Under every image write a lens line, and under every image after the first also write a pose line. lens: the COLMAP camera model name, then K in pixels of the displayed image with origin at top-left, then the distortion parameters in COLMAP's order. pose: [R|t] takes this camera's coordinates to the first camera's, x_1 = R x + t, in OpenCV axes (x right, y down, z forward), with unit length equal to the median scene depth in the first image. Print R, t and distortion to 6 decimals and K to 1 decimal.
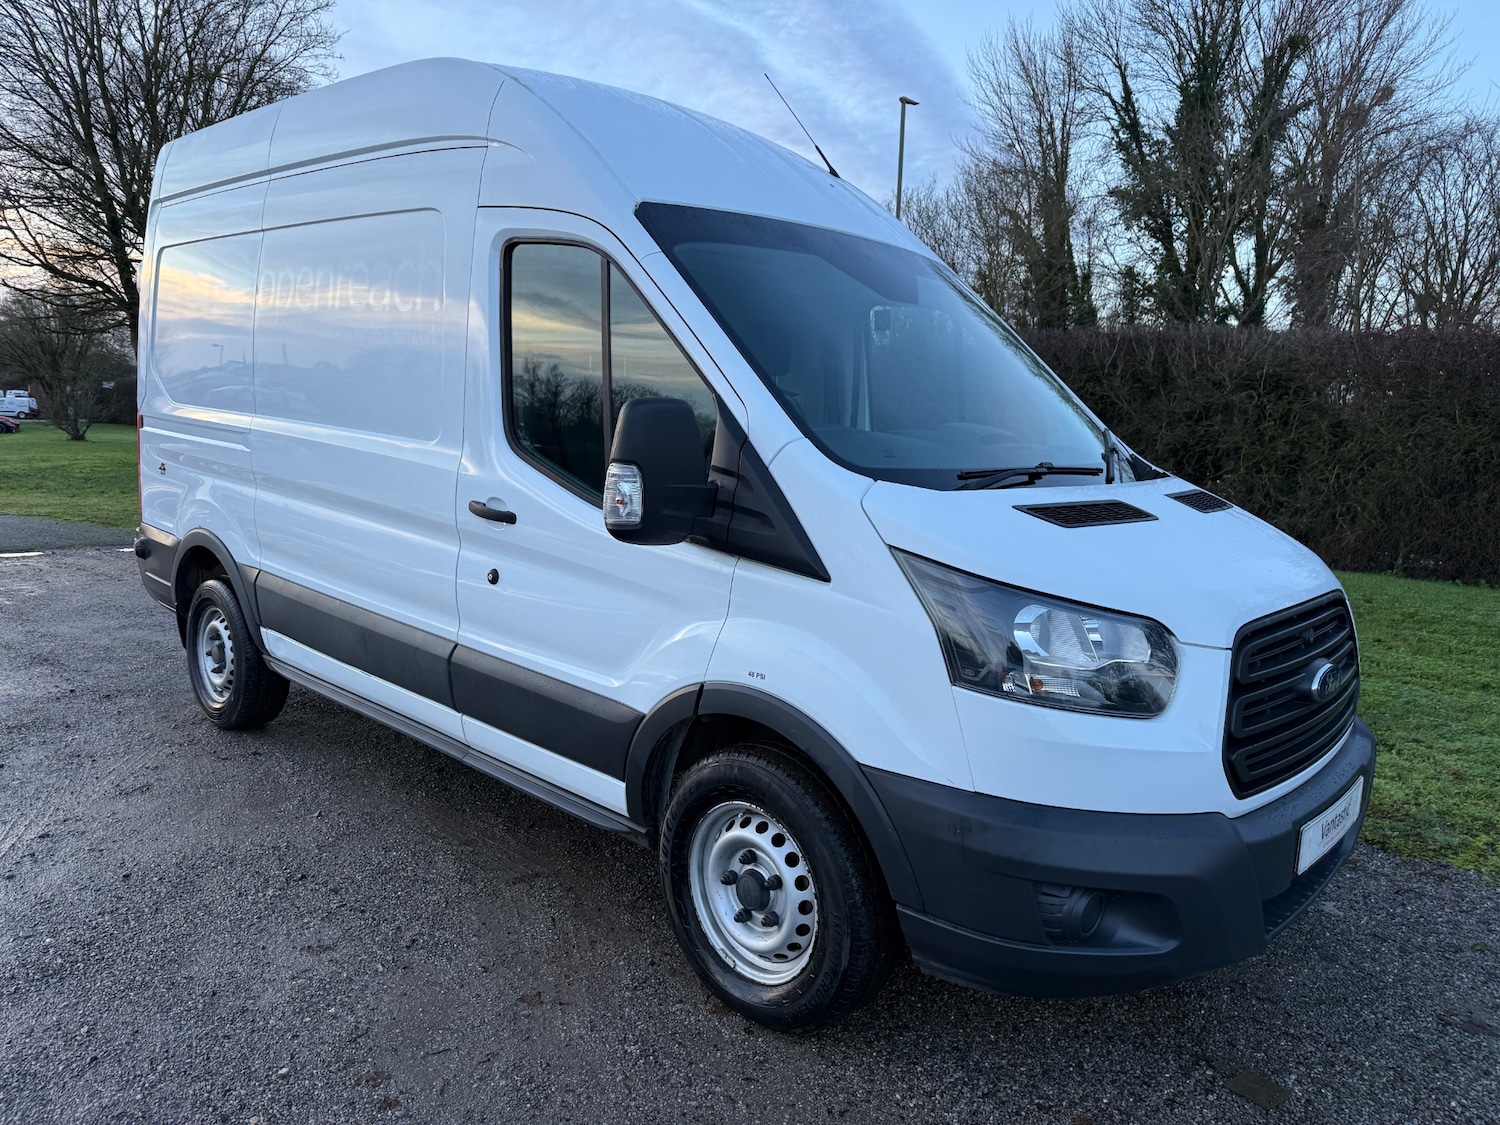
lens RADIAL K [[1066.0, 0, 695.3], [0, 1066.0, 561.4], [0, 0, 1]] dist [0.029495, -0.029981]
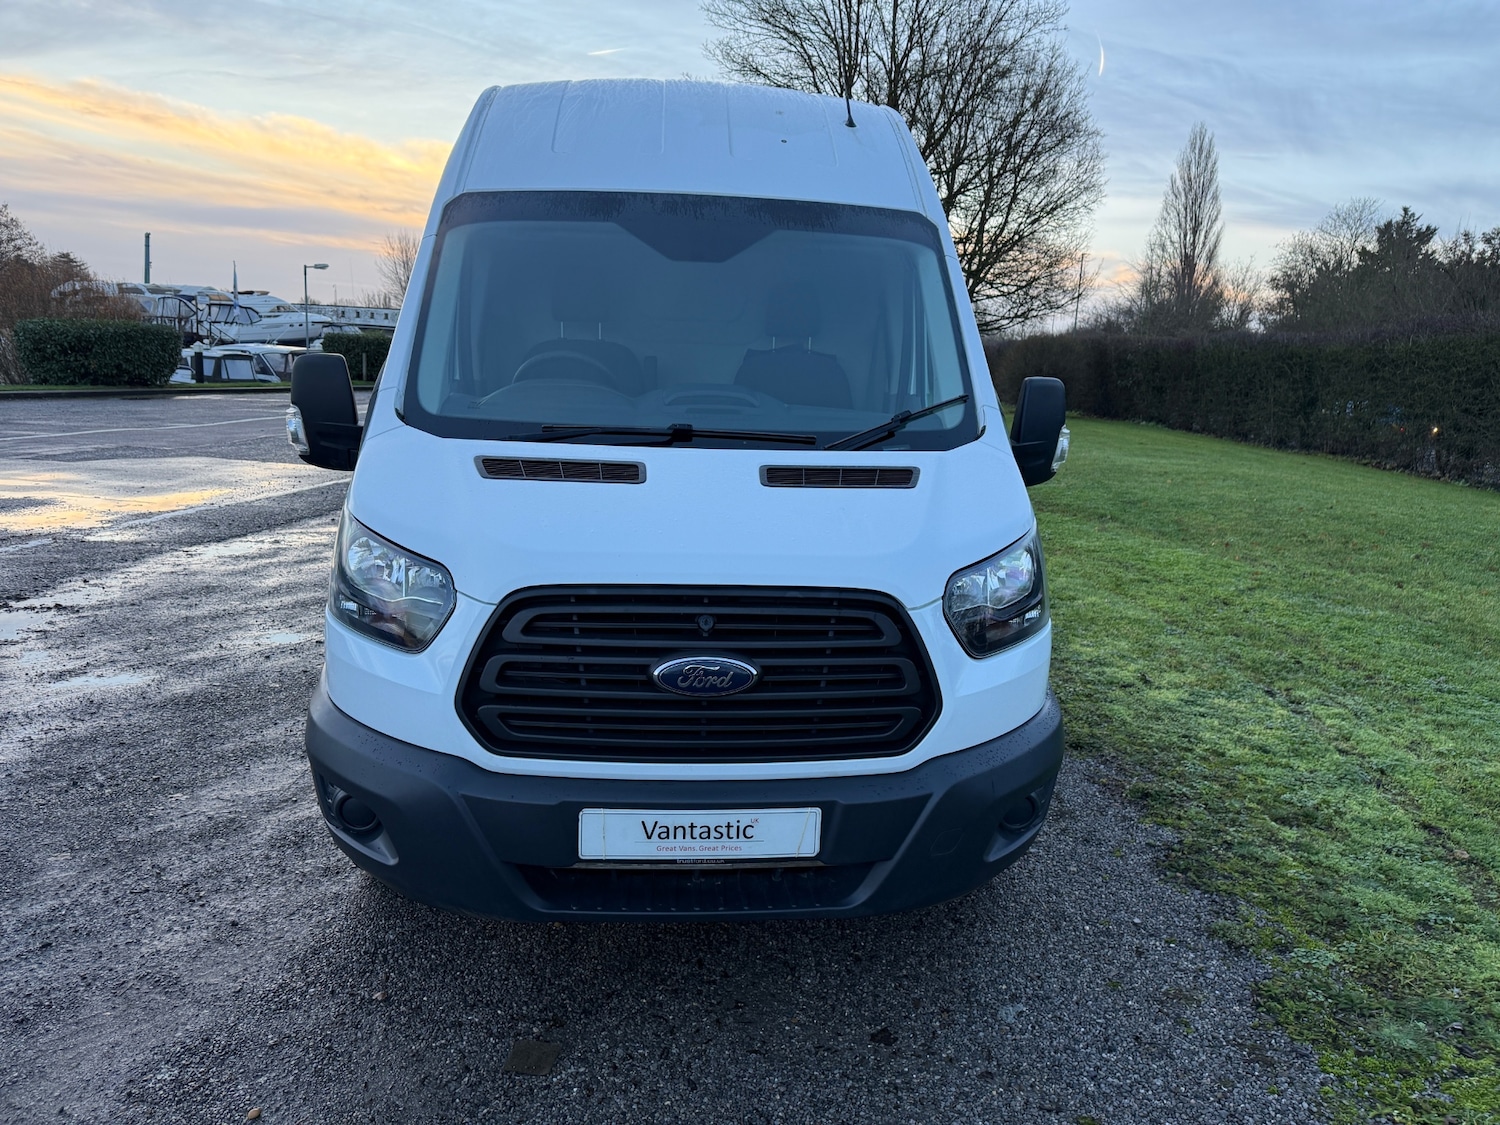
lens RADIAL K [[1069.8, 0, 747.7], [0, 1069.8, 561.5], [0, 0, 1]] dist [0.029746, -0.034695]
pose [[0.733700, 0.124785, -0.667917, 0.924765], [-0.105550, 0.991990, 0.069386, -0.036788], [0.671226, 0.019590, 0.740994, 0.283579]]
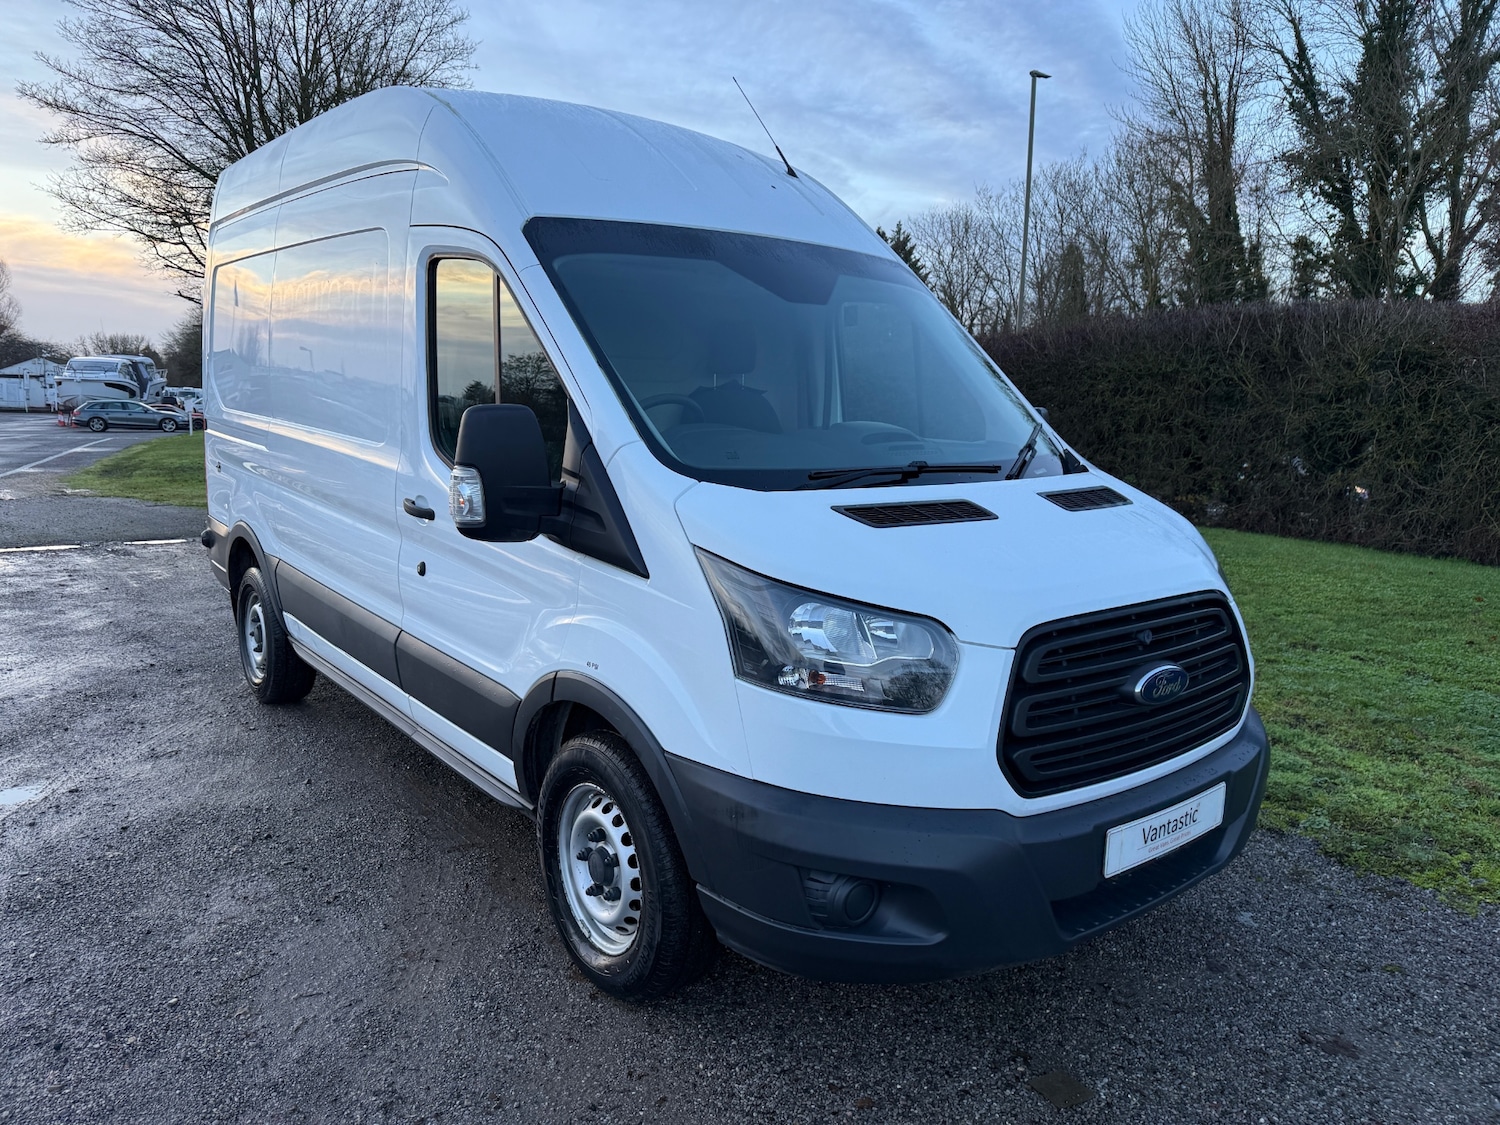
lens RADIAL K [[1069.8, 0, 715.5], [0, 1069.8, 563.1], [0, 0, 1]] dist [0.029746, -0.034695]
pose [[0.987773, 0.007954, -0.155696, 0.259805], [-0.005798, 0.999881, 0.014298, -0.008167], [0.155791, -0.013221, 0.987702, -0.026492]]
